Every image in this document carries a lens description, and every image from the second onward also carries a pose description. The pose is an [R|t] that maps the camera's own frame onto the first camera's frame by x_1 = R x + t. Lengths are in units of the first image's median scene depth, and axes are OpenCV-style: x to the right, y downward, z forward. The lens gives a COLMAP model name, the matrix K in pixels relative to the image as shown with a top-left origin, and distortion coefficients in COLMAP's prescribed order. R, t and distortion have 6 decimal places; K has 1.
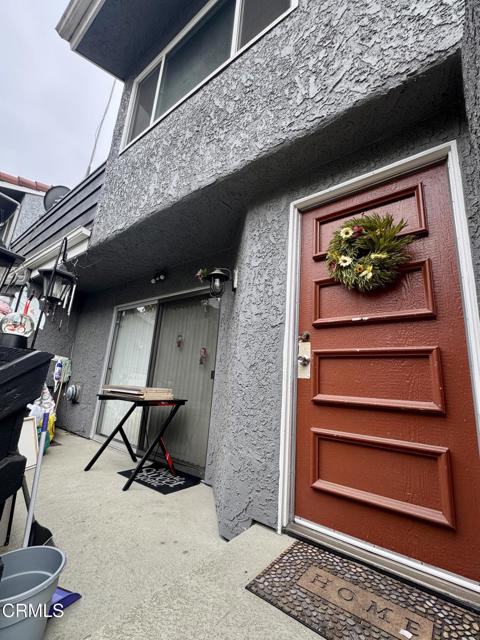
lens RADIAL K [[279.5, 0, 242.8], [0, 279.5, 320.2], [0, 0, 1]] dist [-0.002031, 0.000204]
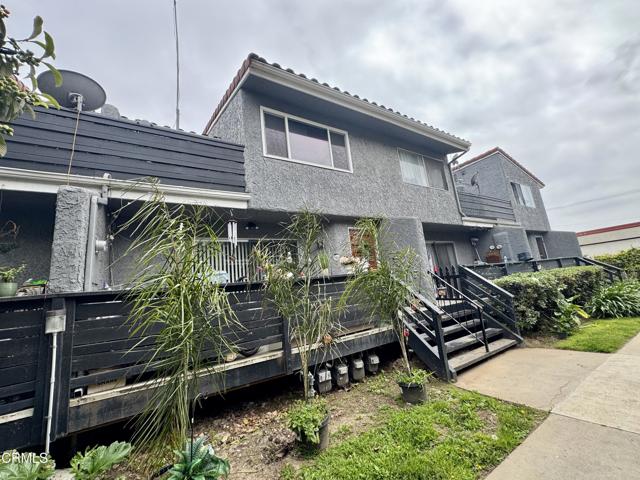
lens RADIAL K [[254.2, 0, 320.0], [0, 254.2, 240.0], [0, 0, 1]] dist [-0.002690, -0.000074]
pose [[0.347582, 0.071709, 0.934903, -3.535250], [-0.086225, 0.995291, -0.044283, -0.102002], [-0.933676, -0.065220, 0.352129, 0.223014]]
